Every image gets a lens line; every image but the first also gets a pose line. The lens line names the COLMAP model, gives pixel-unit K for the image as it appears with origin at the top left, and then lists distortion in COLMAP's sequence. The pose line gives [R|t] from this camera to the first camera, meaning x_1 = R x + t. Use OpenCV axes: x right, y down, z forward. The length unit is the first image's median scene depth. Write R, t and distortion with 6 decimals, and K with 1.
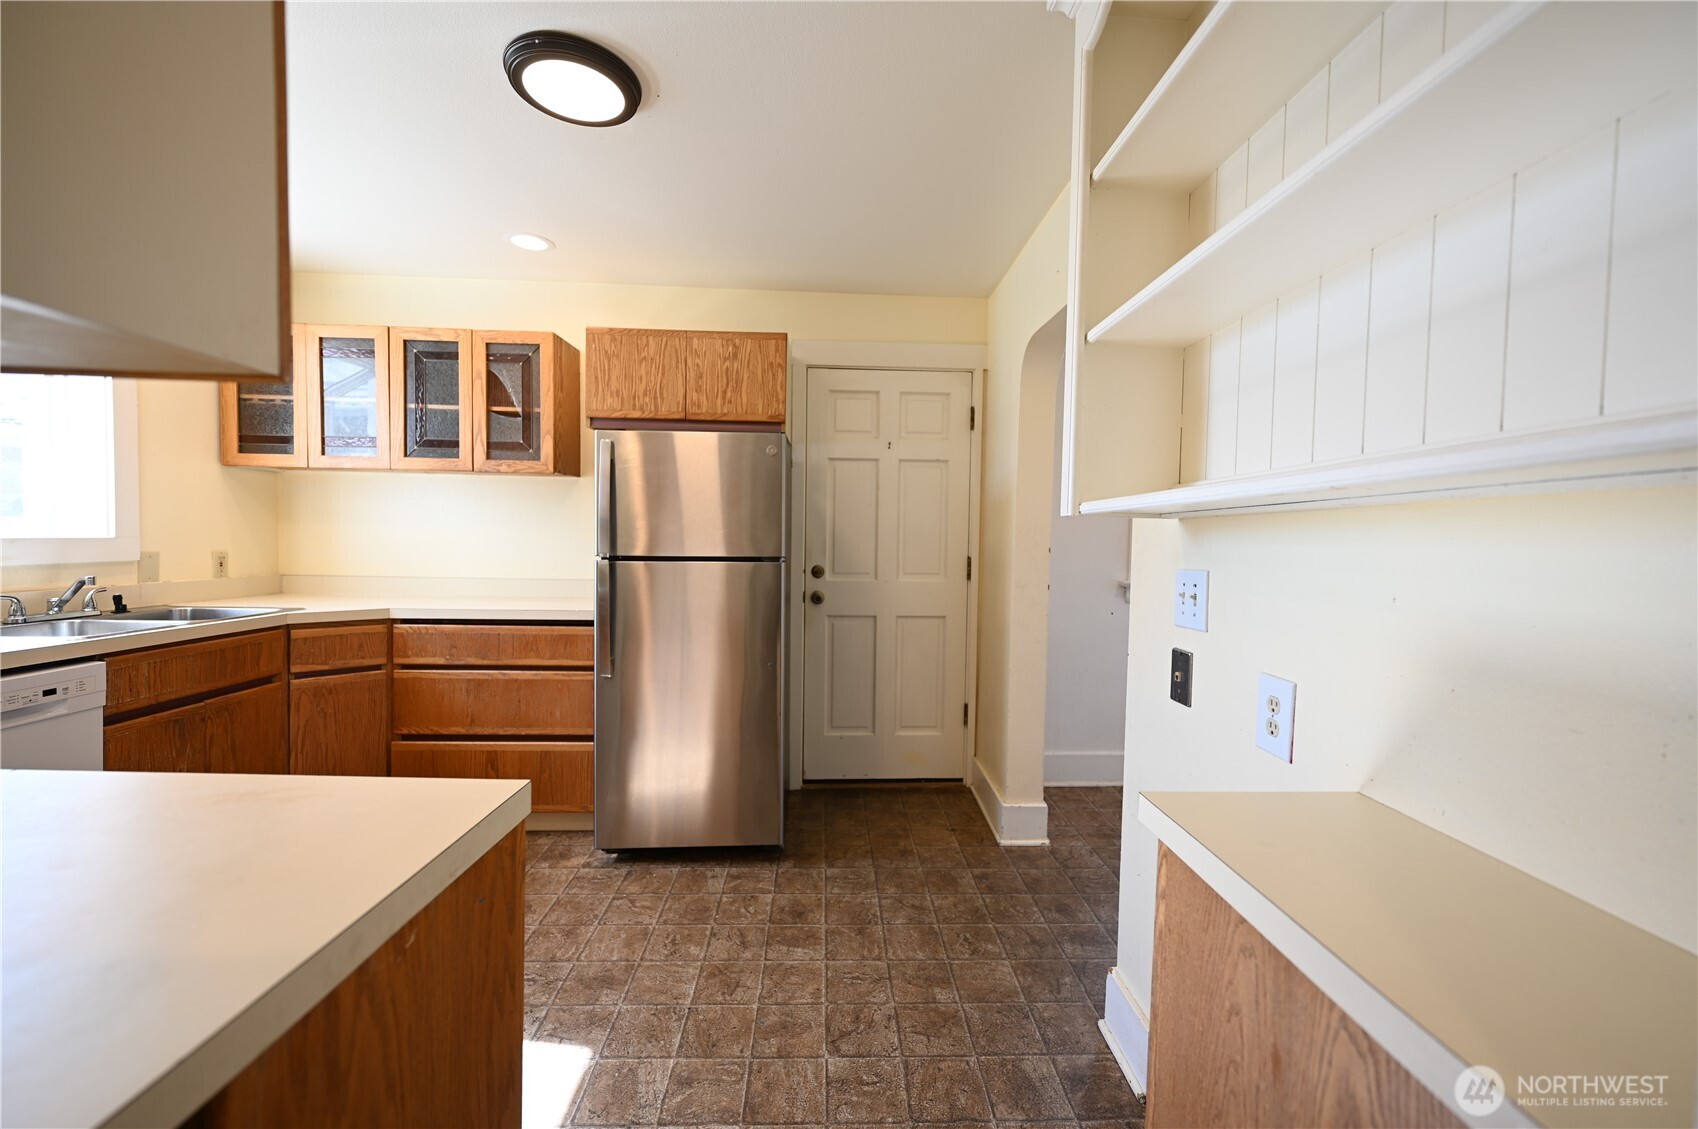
lens RADIAL K [[669.7, 0, 856.2], [0, 669.7, 563.8], [0, 0, 1]] dist [0.001262, 0.000030]
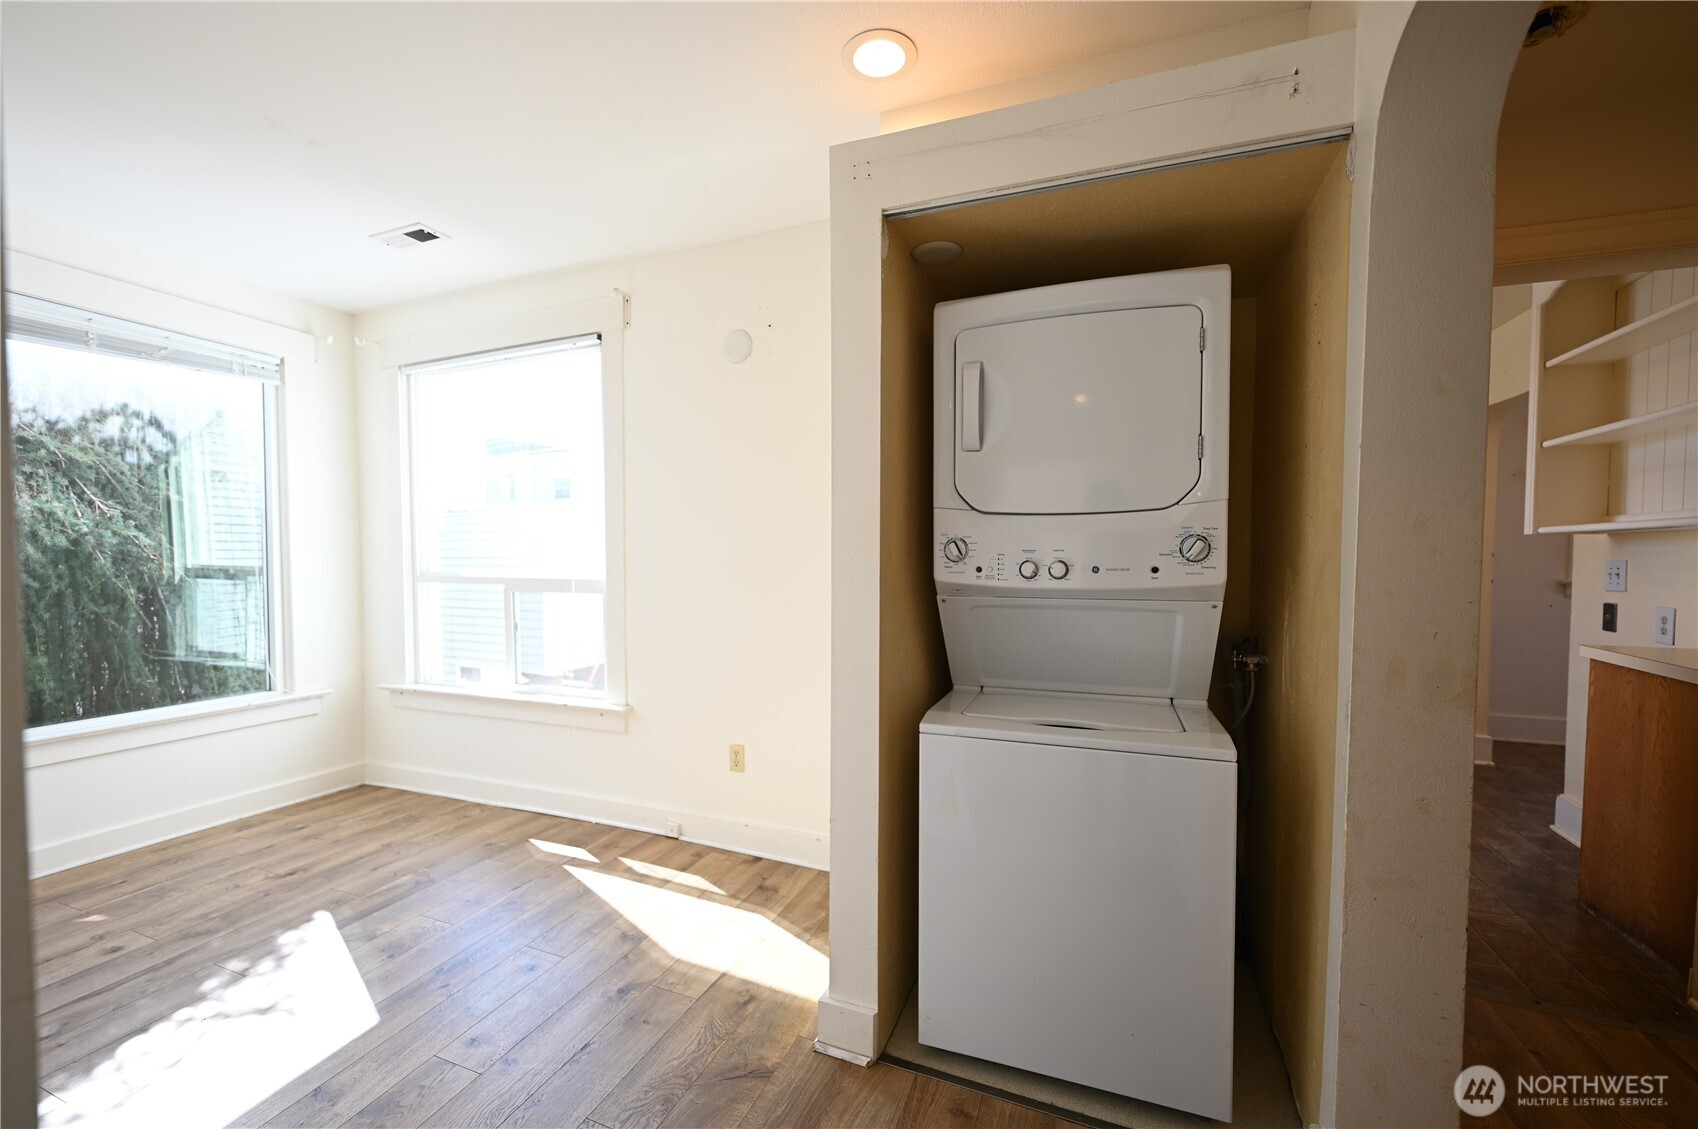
lens RADIAL K [[669.7, 0, 842.8], [0, 669.7, 567.7], [0, 0, 1]] dist [0.001262, 0.000030]
pose [[0.906220, -0.004438, -0.422784, -0.700130], [-0.001103, 0.999917, -0.012859, 0.056426], [0.422806, 0.012120, 0.906139, -1.689779]]
